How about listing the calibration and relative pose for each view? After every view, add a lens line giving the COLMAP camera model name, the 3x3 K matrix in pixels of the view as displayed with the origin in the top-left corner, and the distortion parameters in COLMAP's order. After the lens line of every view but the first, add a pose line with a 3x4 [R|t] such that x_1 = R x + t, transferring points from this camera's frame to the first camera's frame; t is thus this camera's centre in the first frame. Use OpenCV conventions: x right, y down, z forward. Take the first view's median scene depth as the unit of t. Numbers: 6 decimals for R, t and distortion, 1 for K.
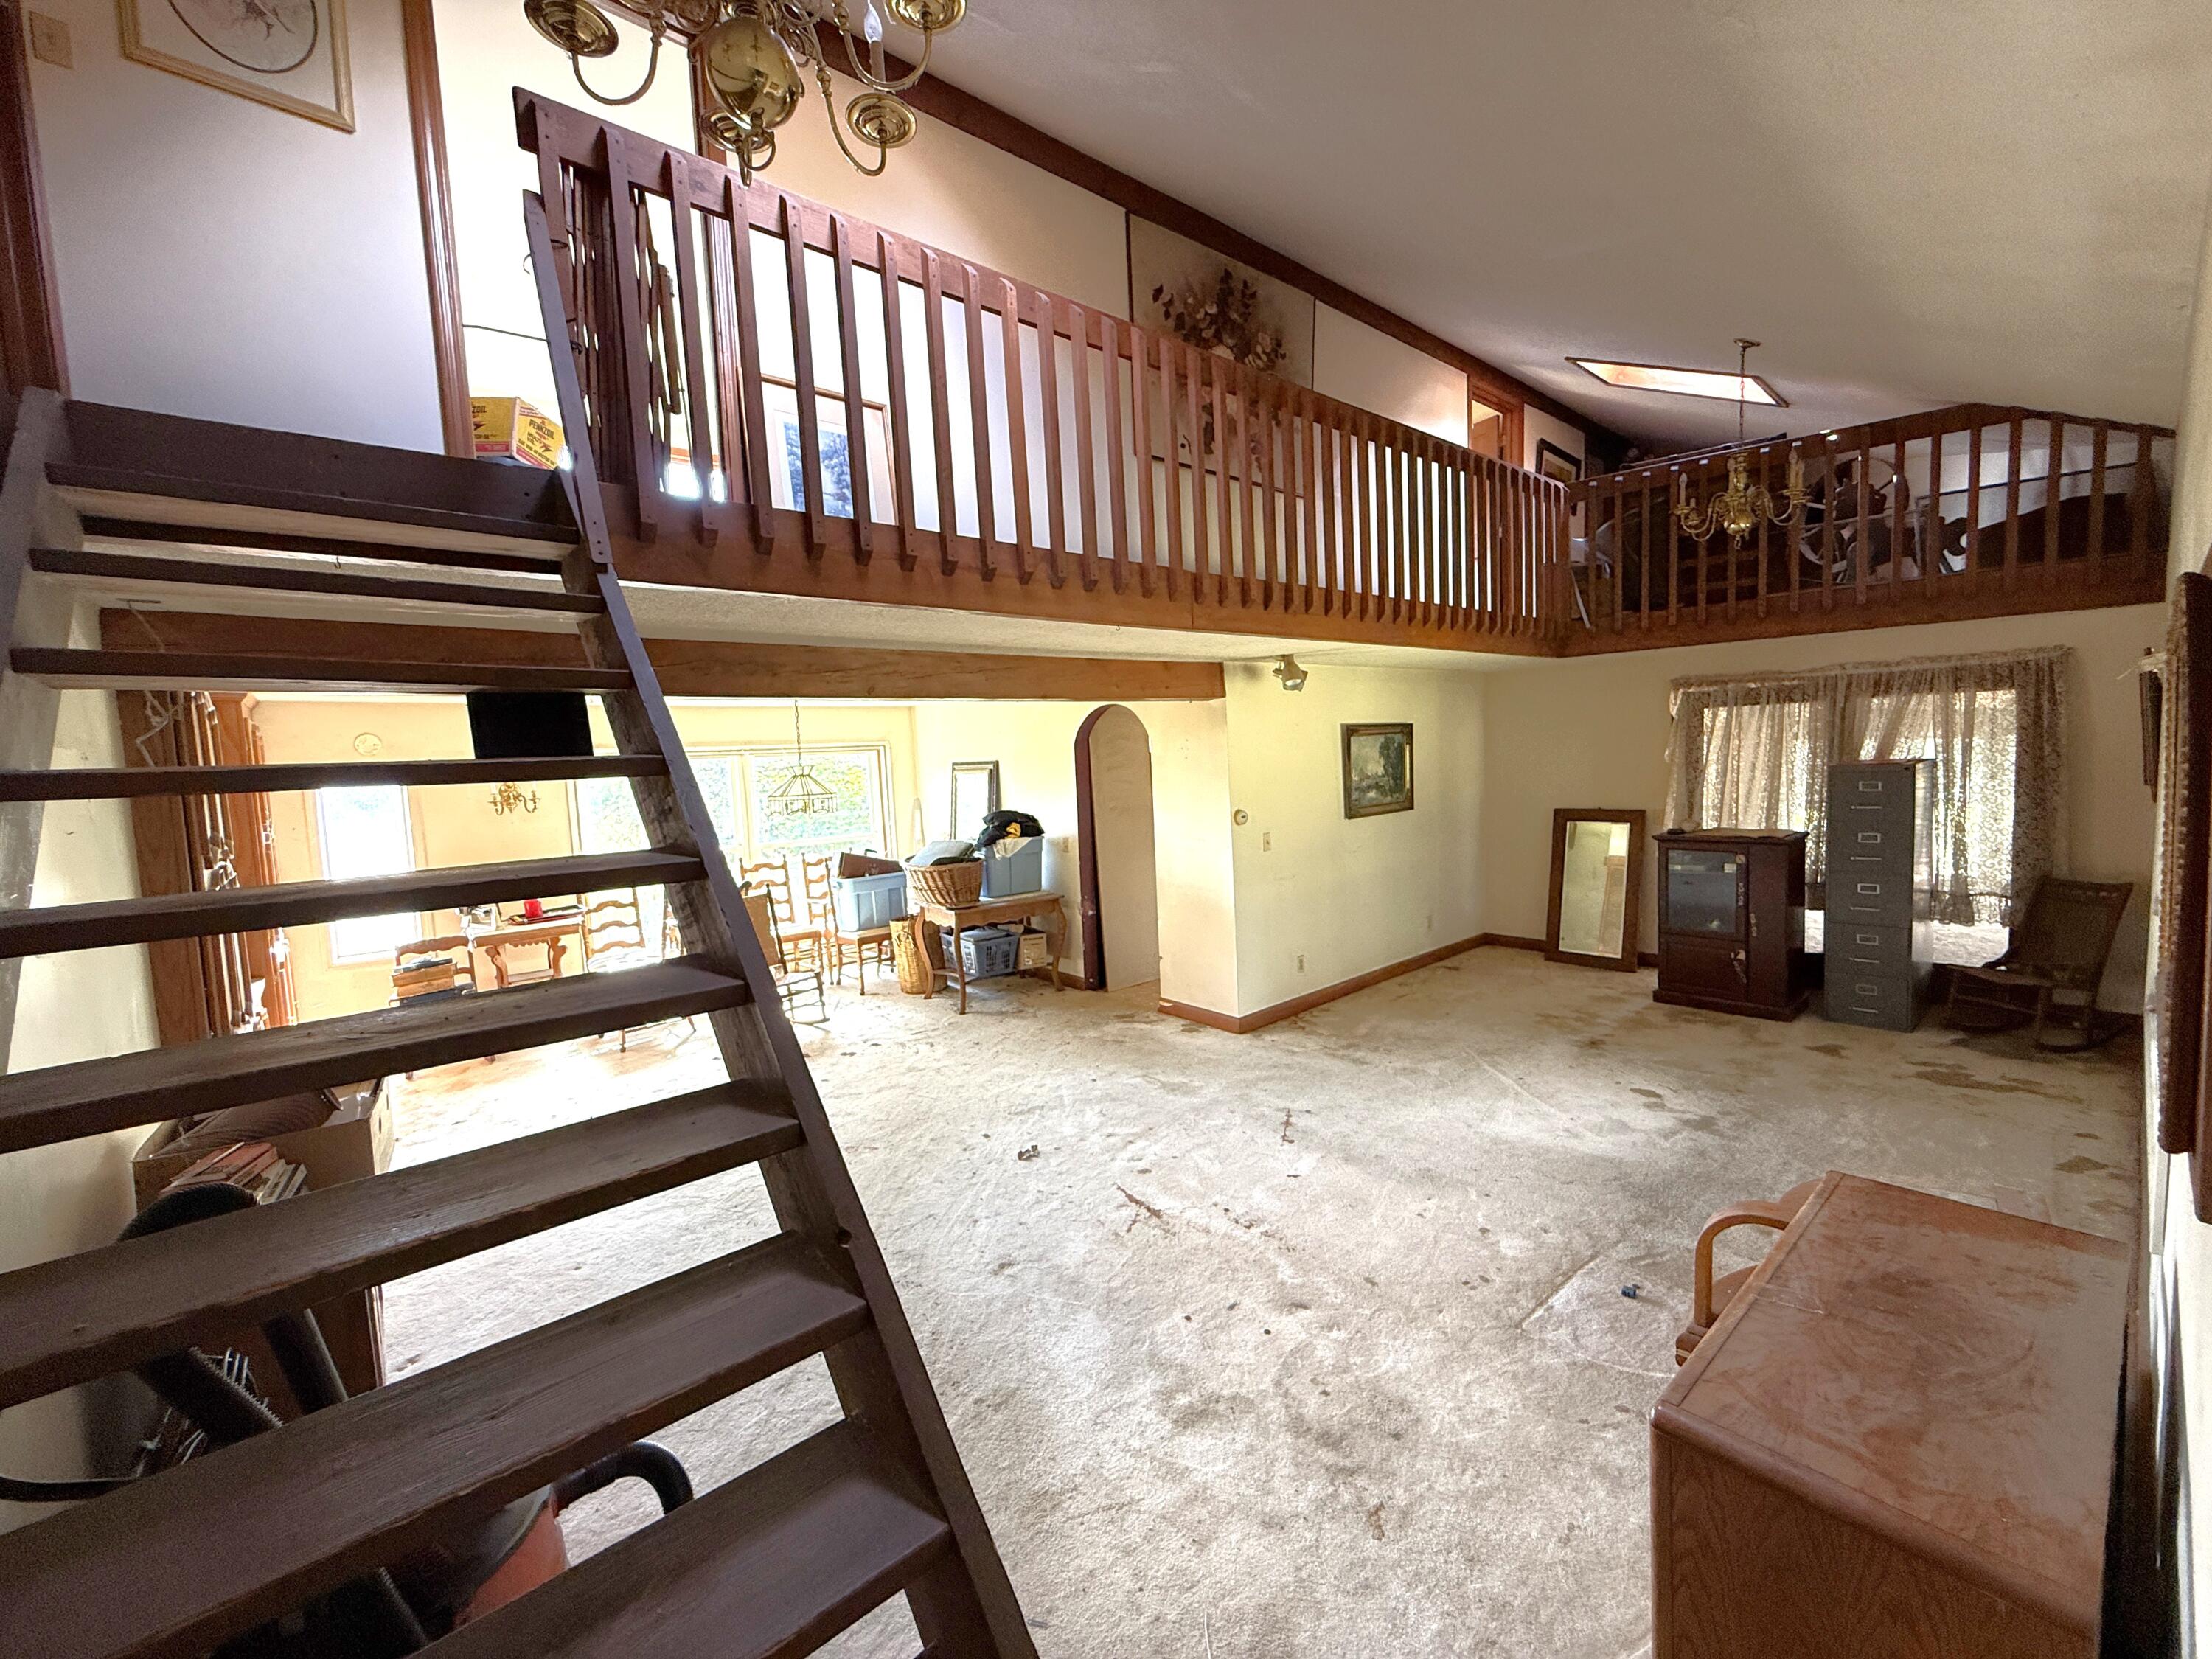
lens RADIAL K [[881.2, 0, 1102.4], [0, 881.2, 828.4], [0, 0, 1]] dist [-0.001069, 0.000166]
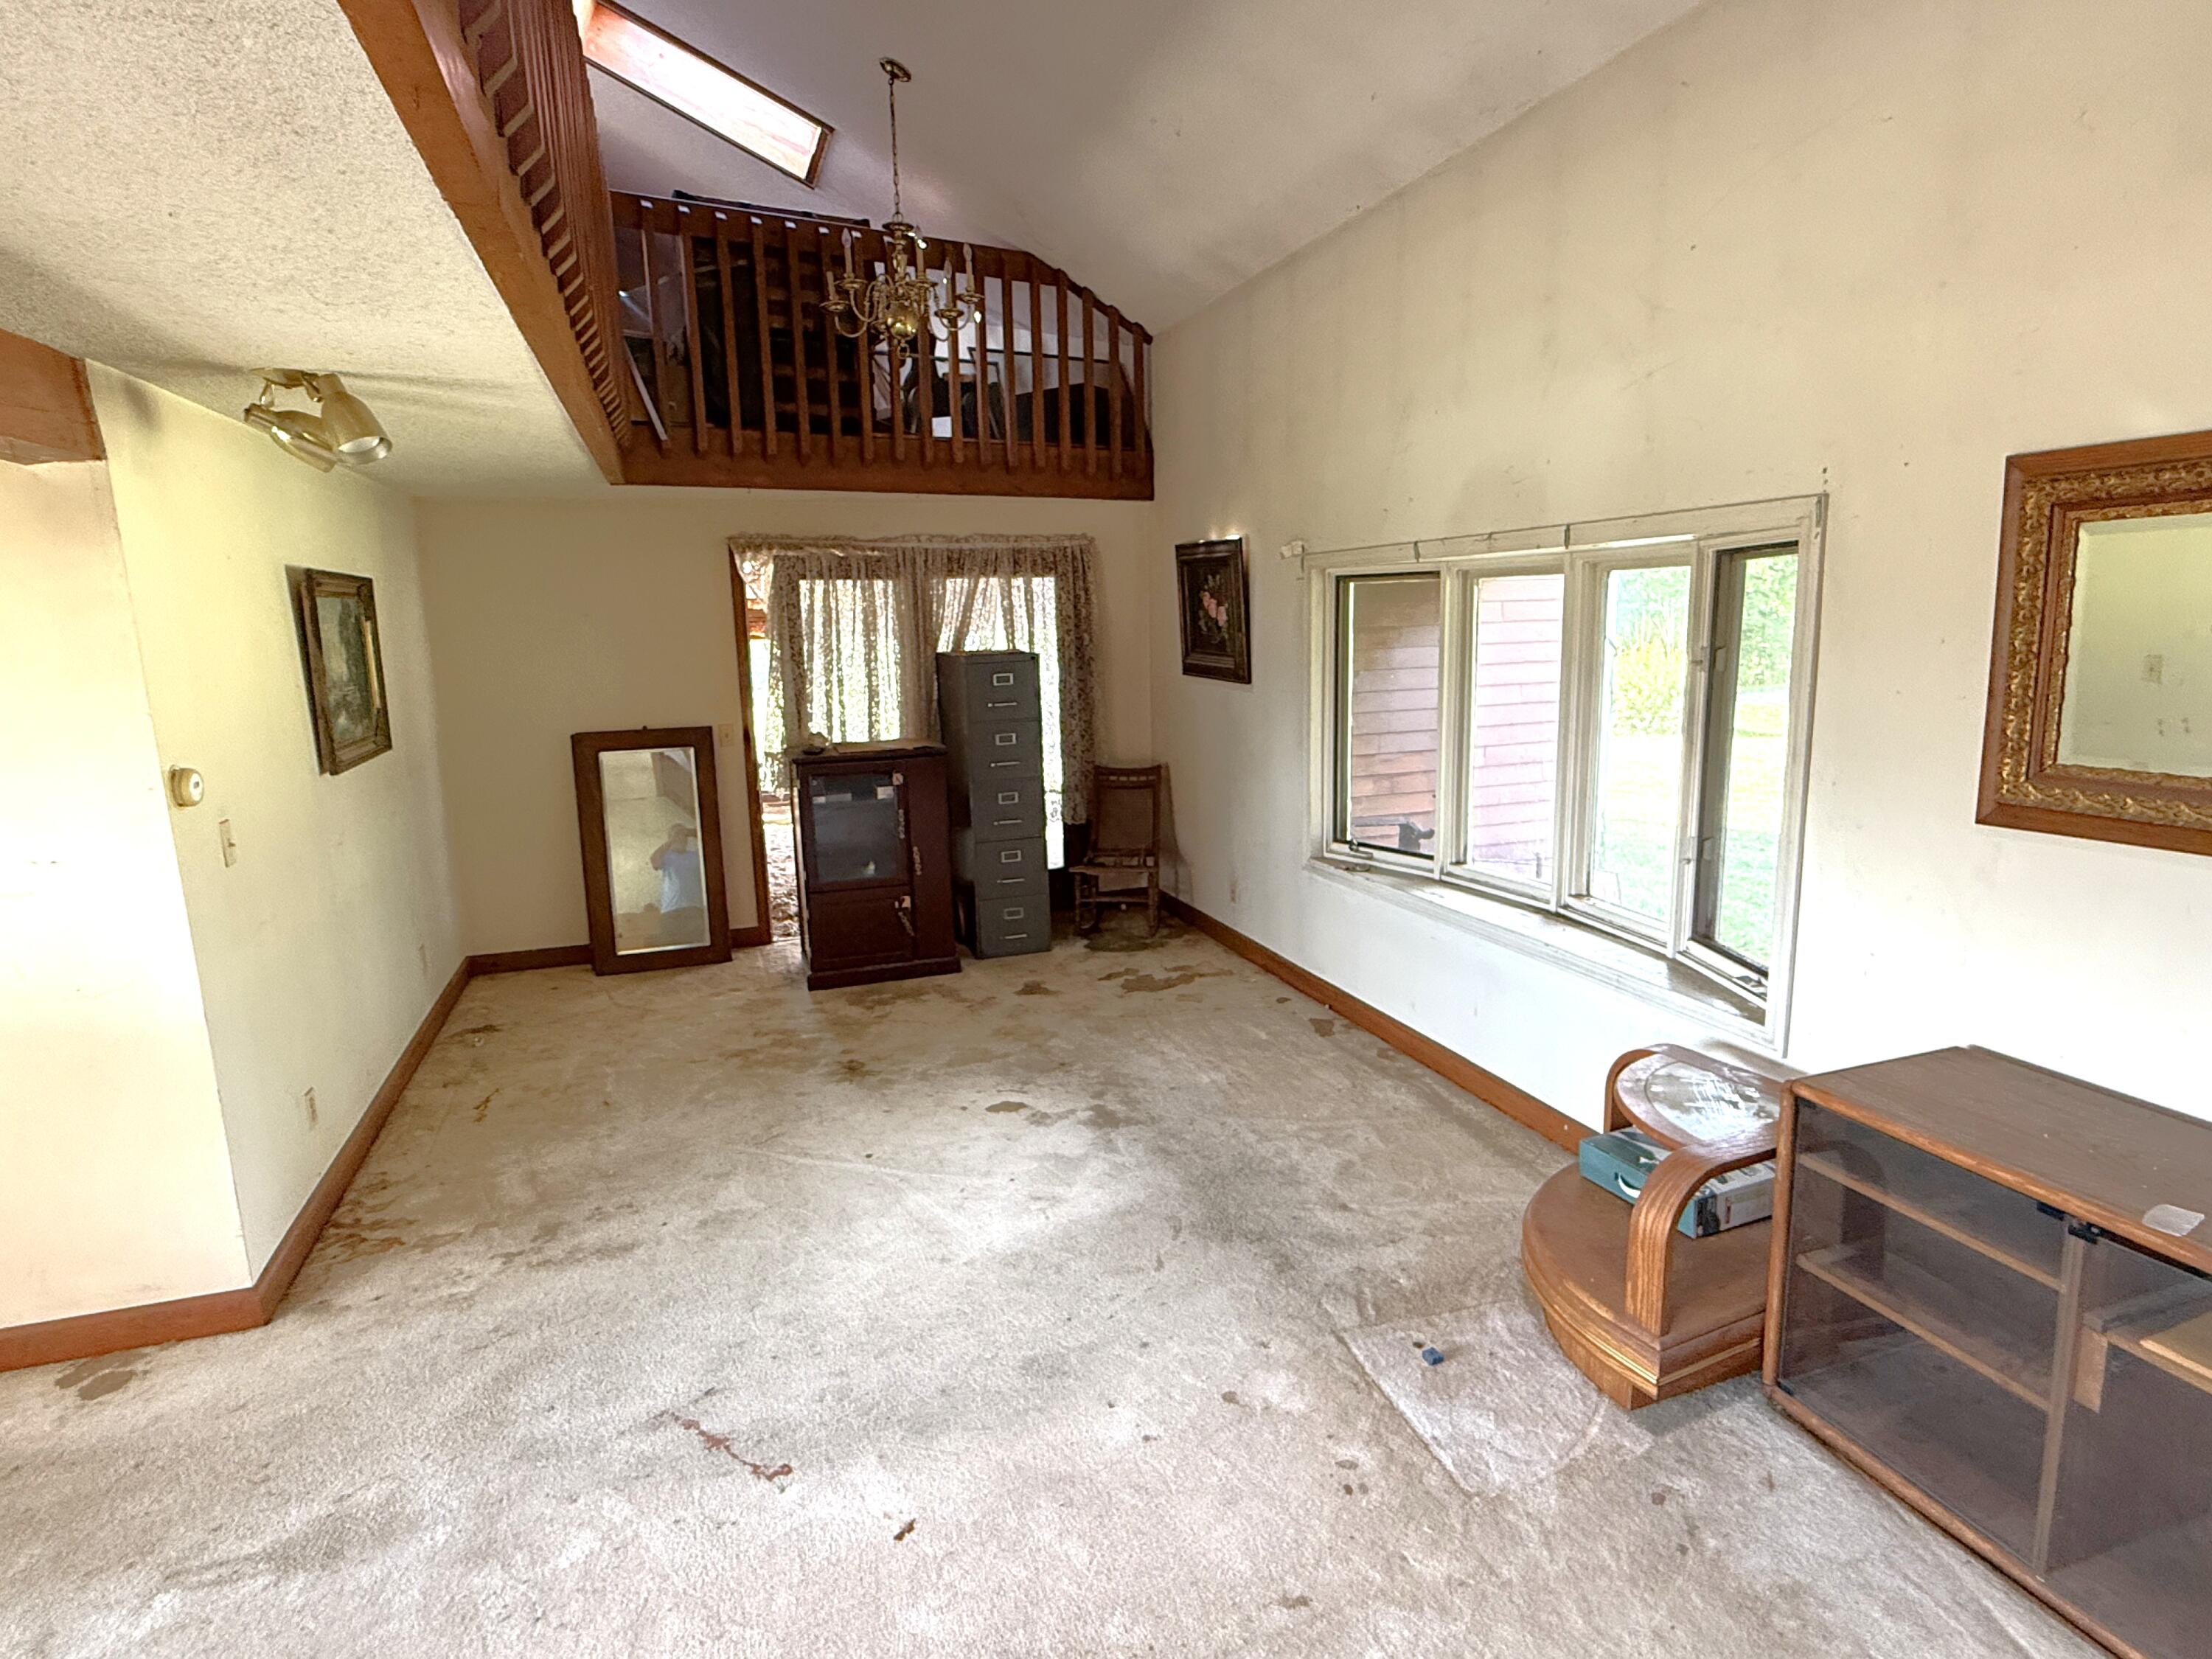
lens RADIAL K [[1208.4, 0, 1106.0], [0, 1208.4, 829.5], [0, 0, 1]] dist [-0.000443, 0.000009]
pose [[0.367523, -0.125970, 0.921444, -0.193812], [0.084910, 0.991191, 0.101638, -0.013732], [-0.926130, 0.040886, 0.374982, 0.462284]]
